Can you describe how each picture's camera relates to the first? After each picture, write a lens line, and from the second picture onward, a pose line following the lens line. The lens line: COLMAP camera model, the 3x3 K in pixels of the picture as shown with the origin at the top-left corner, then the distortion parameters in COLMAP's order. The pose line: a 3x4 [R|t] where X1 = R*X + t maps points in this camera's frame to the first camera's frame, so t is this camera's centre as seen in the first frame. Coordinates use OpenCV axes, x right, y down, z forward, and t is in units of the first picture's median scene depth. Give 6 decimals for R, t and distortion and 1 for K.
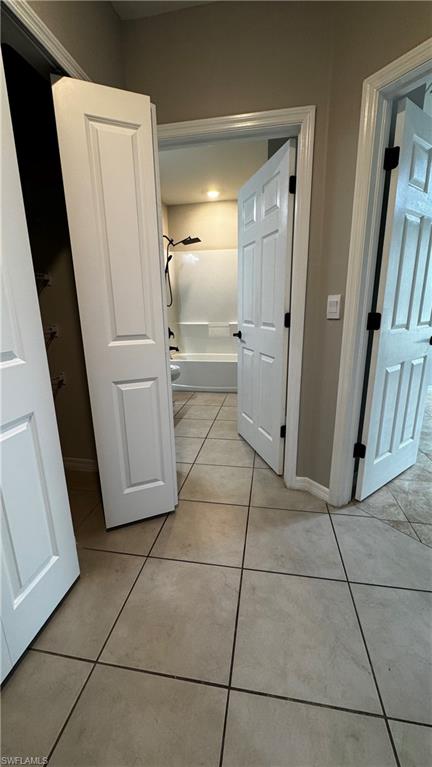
lens RADIAL K [[306.8, 0, 216.0], [0, 306.8, 383.5], [0, 0, 1]] dist [-0.001087, -0.000142]
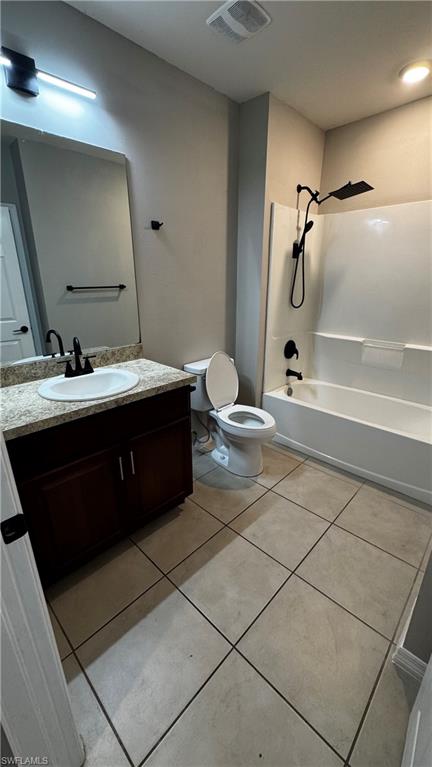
lens RADIAL K [[306.8, 0, 216.0], [0, 306.8, 383.5], [0, 0, 1]] dist [-0.001087, -0.000142]
pose [[0.829783, 0.197783, -0.521864, 0.065395], [-0.153877, 0.979931, 0.126717, -0.158977], [0.536453, -0.024845, 0.843564, 0.397081]]
